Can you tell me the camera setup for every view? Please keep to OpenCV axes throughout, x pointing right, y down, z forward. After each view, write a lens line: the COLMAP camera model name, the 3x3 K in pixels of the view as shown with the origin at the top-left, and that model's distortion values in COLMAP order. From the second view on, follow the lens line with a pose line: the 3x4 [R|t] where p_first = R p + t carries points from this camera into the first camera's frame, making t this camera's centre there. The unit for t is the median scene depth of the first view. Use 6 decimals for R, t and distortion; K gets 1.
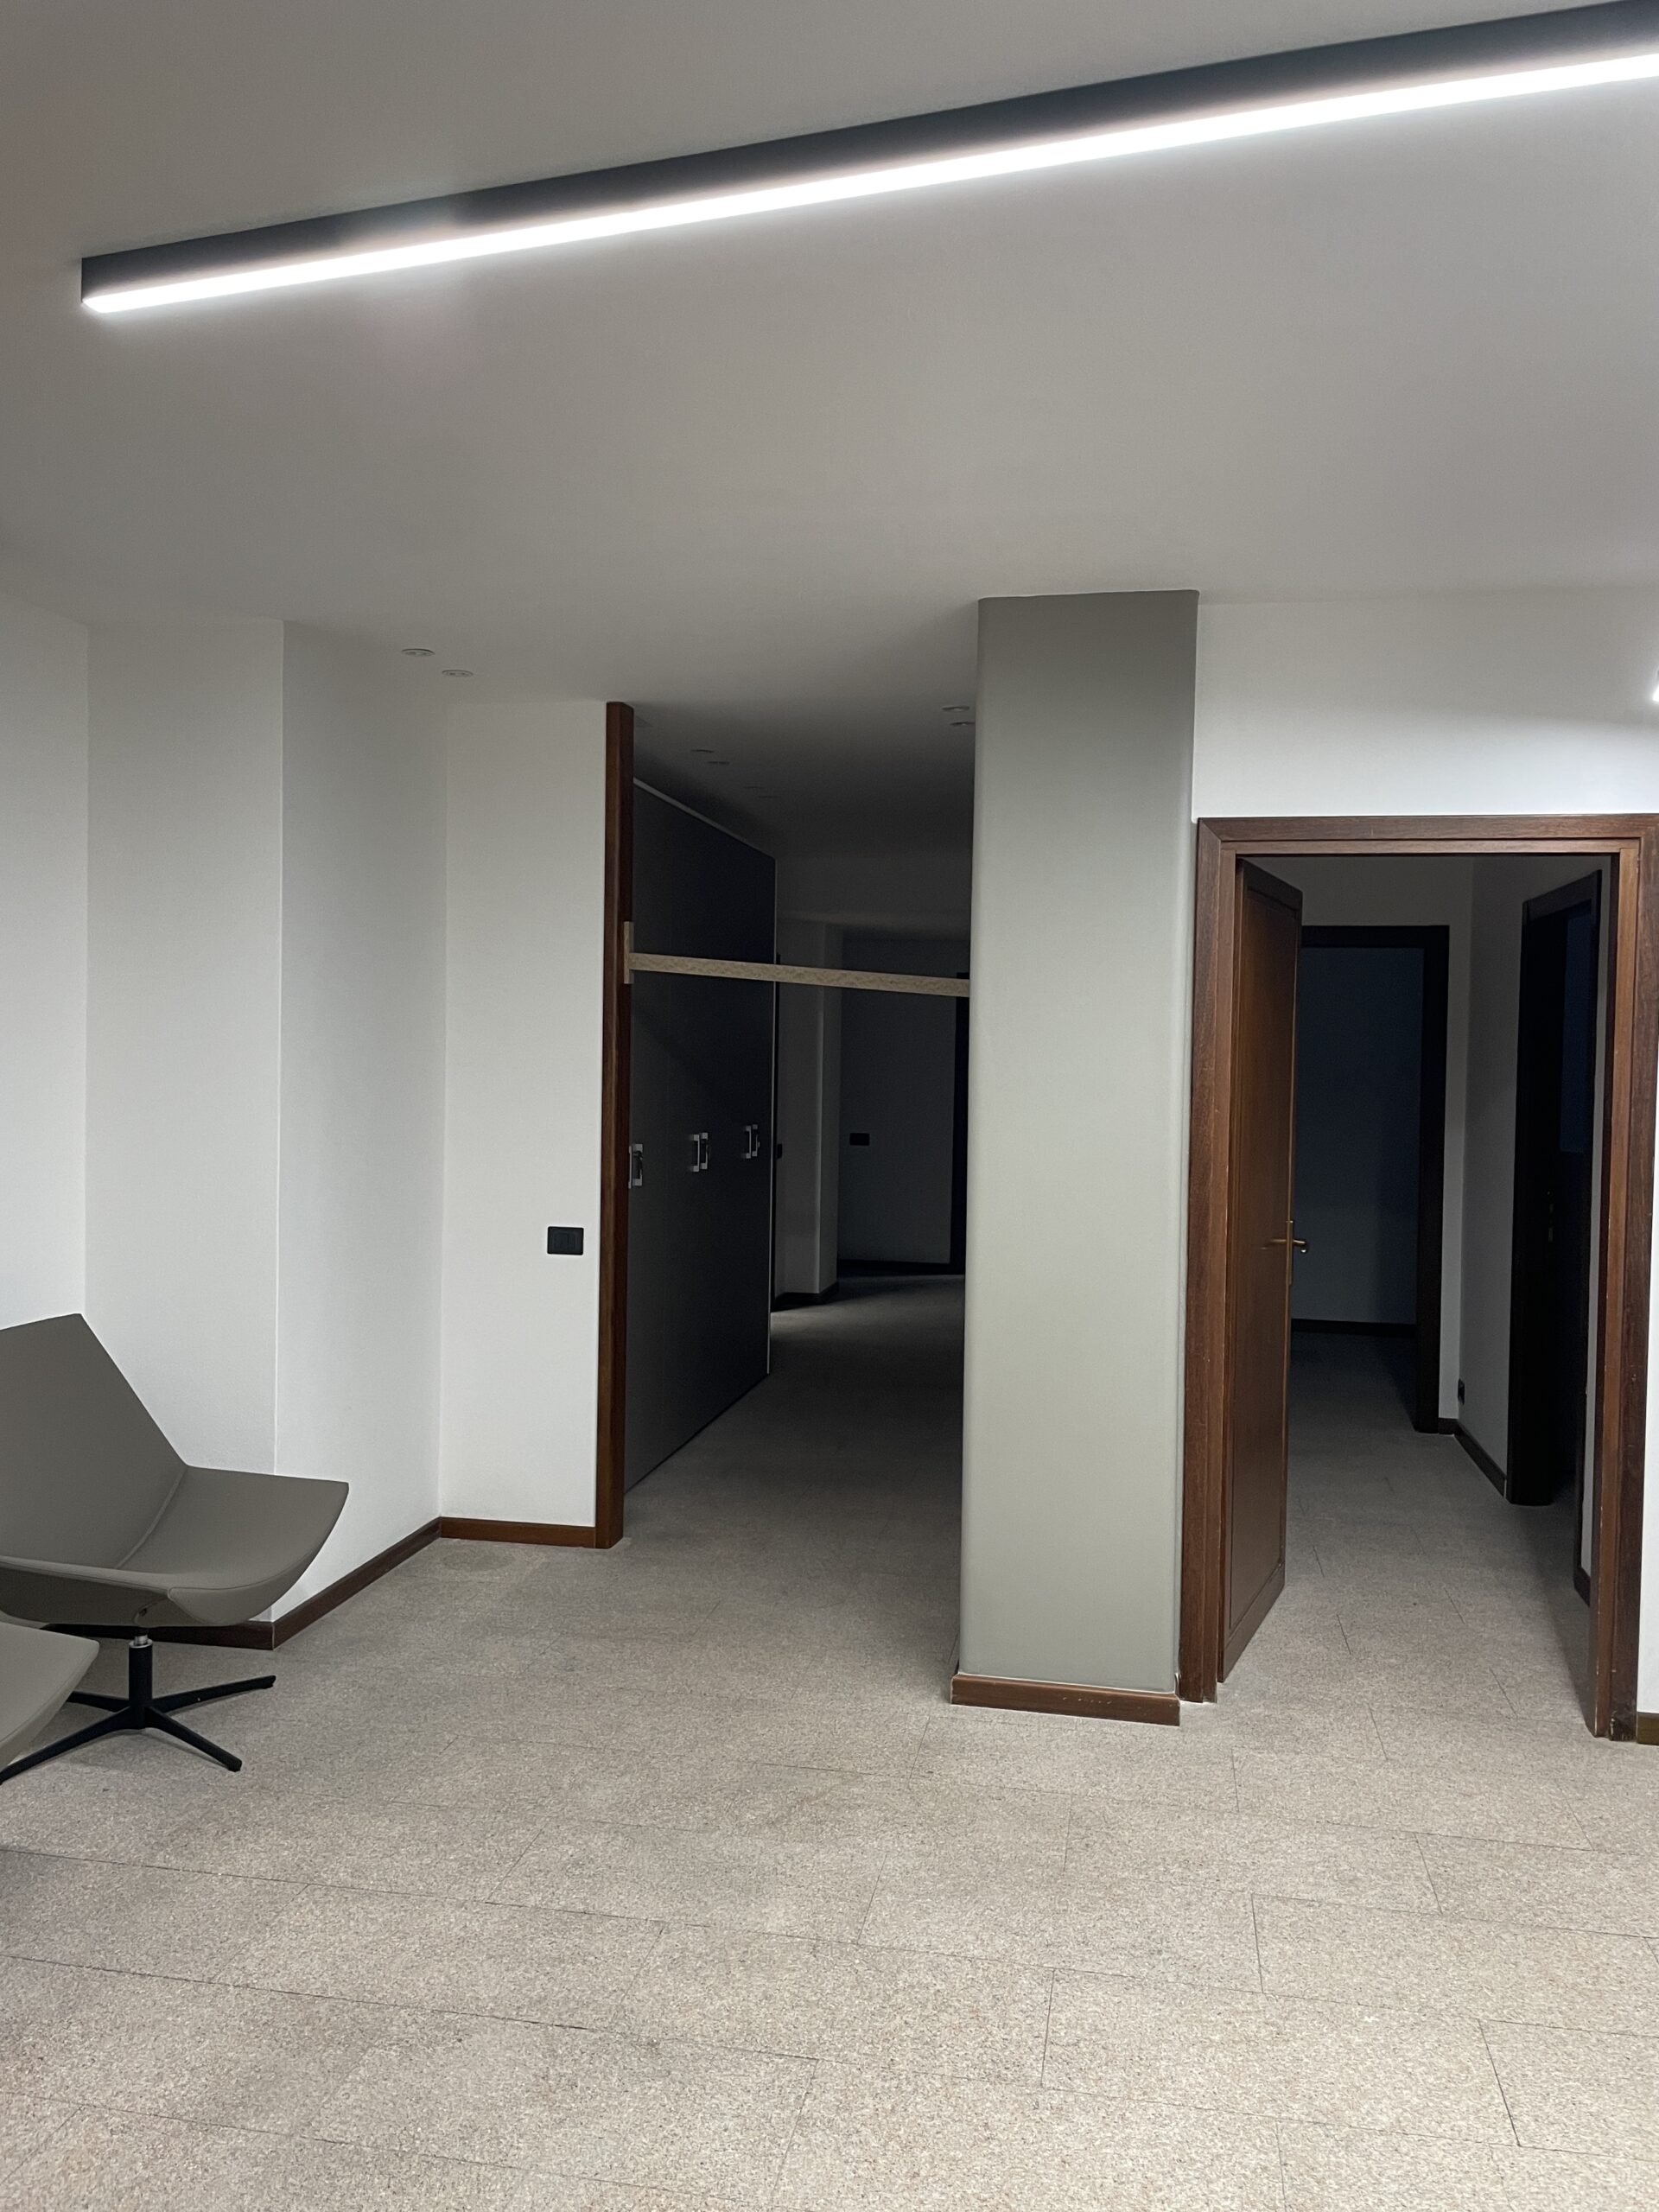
lens RADIAL K [[1675.7, 0, 829.5], [0, 1675.7, 1106.0], [0, 0, 1]] dist [0.089722, -0.128142]
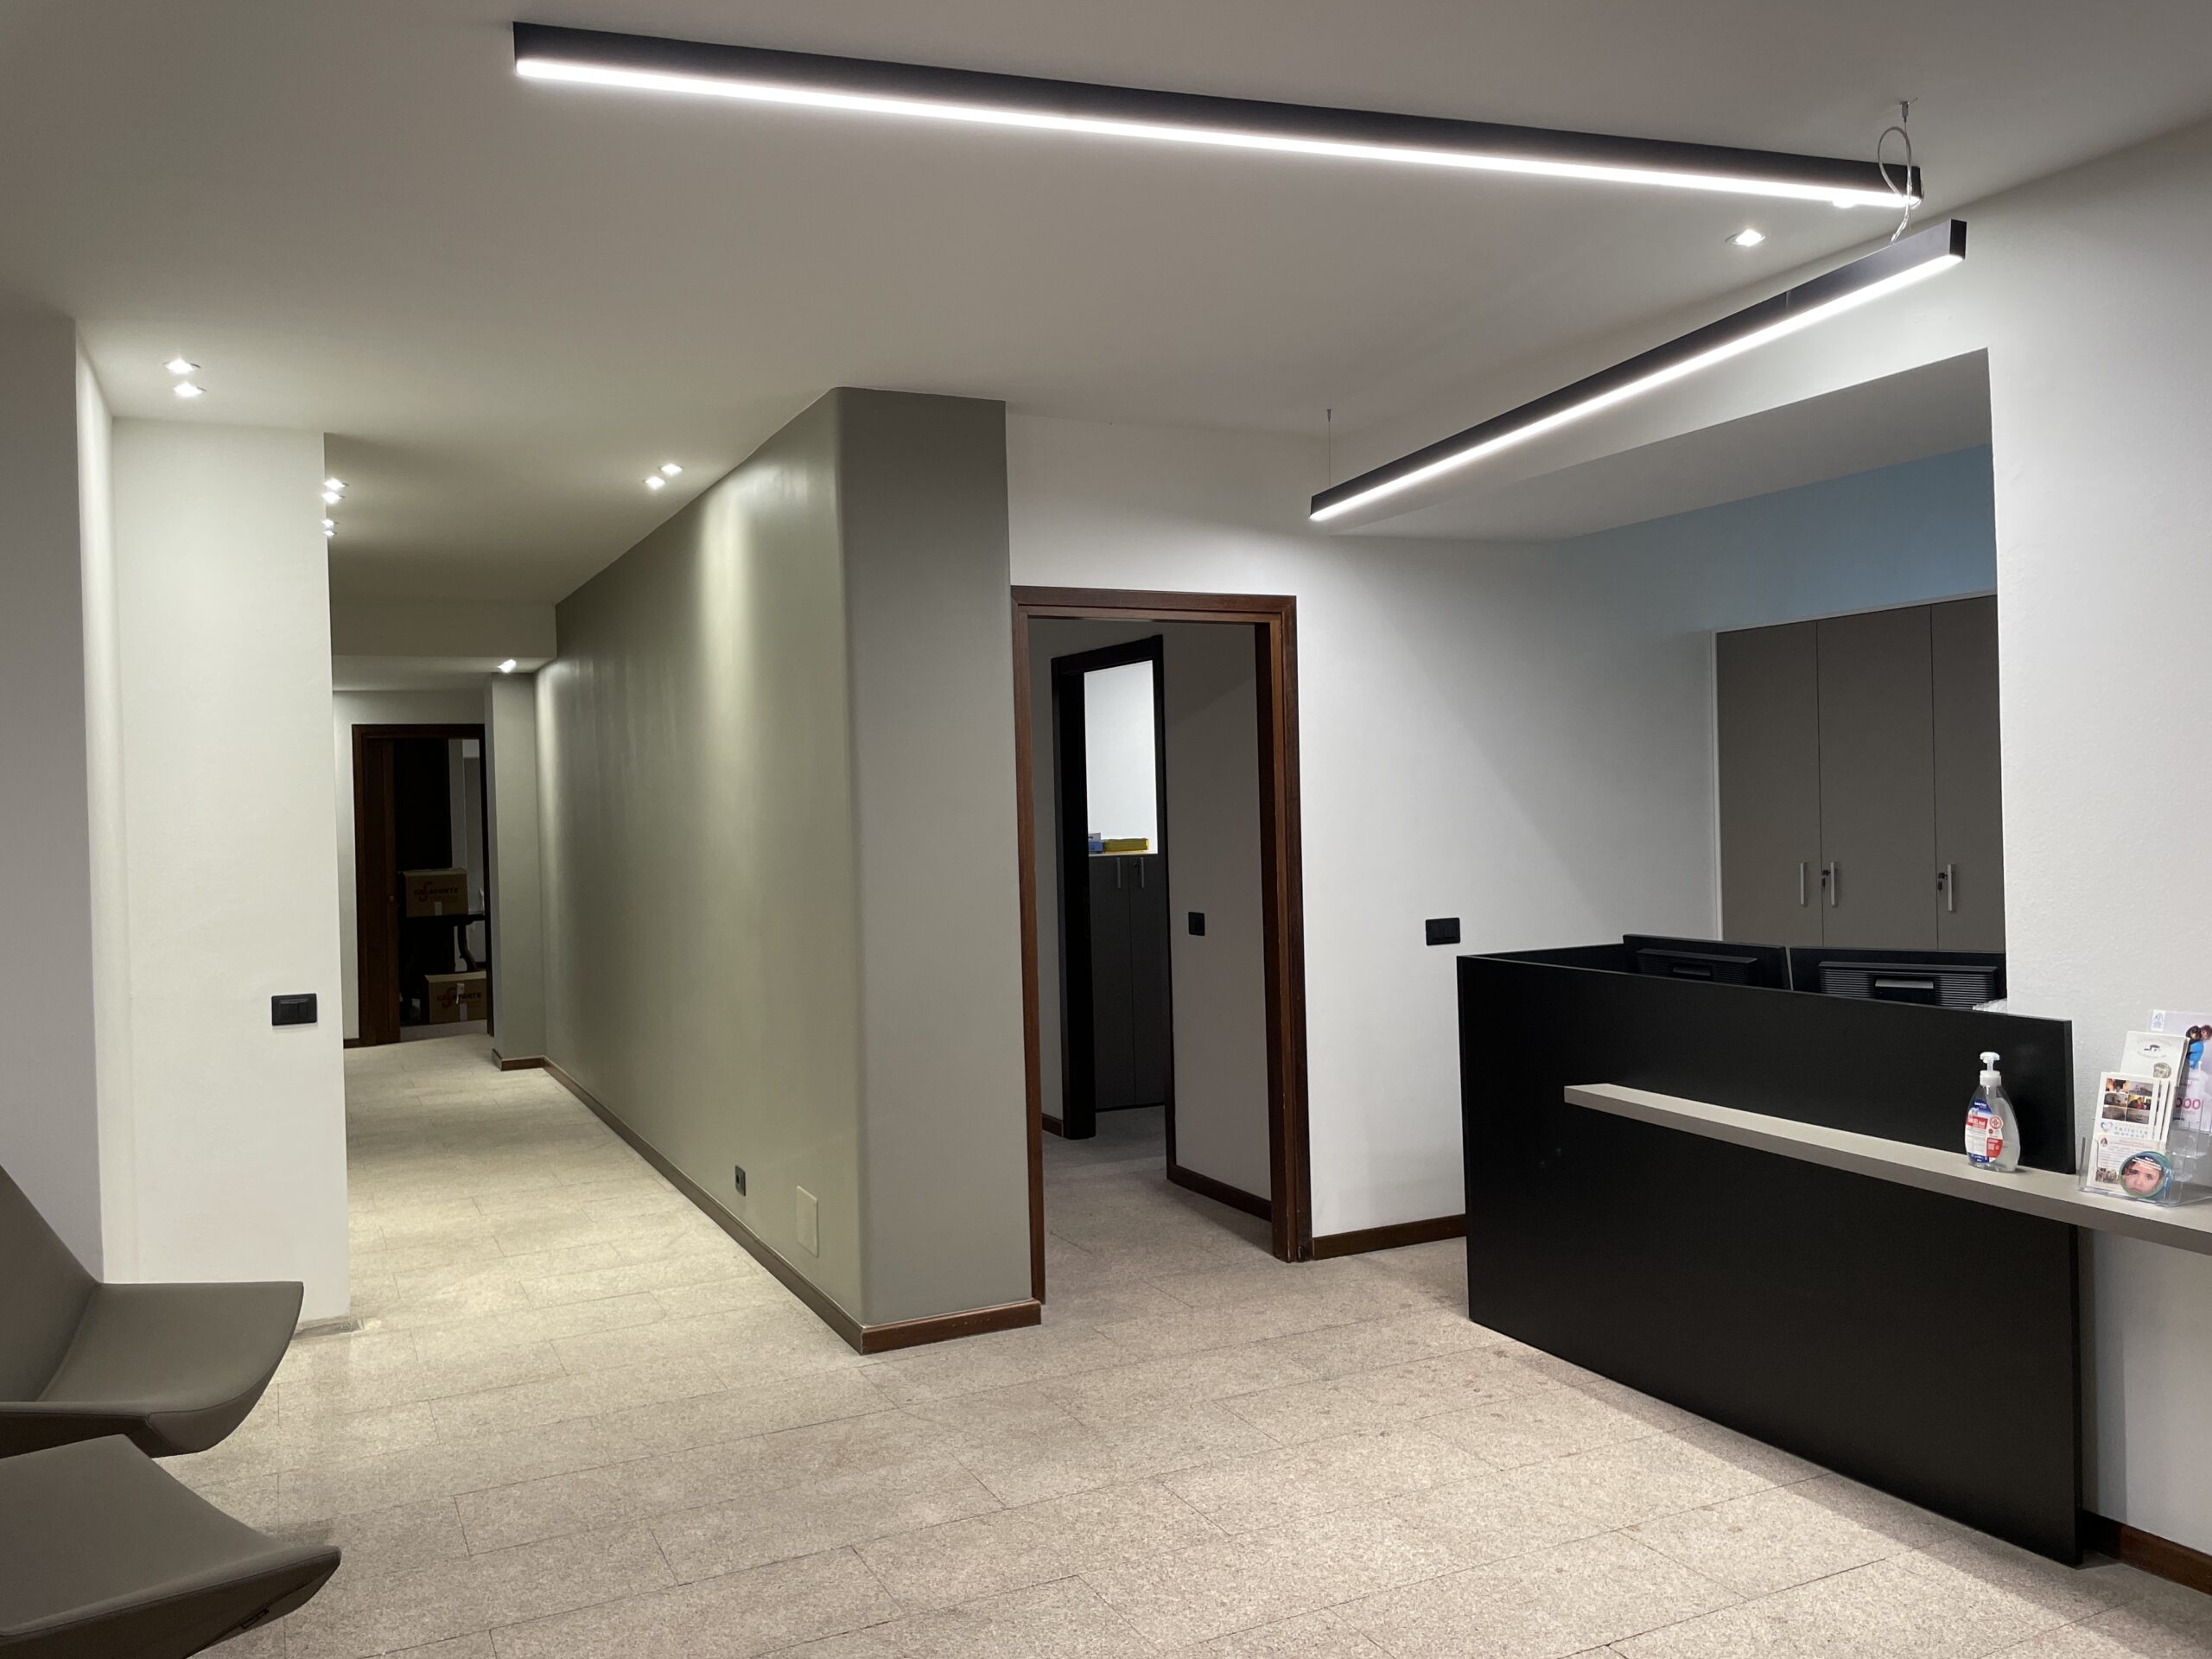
lens RADIAL K [[1678.2, 0, 1095.5], [0, 1678.2, 812.0], [0, 0, 1]] dist [0.085772, -0.121709]
pose [[0.803352, -0.043046, 0.593947, -0.507181], [0.060565, 0.998118, -0.009580, 0.011532], [-0.592417, 0.043668, 0.804447, -0.022747]]
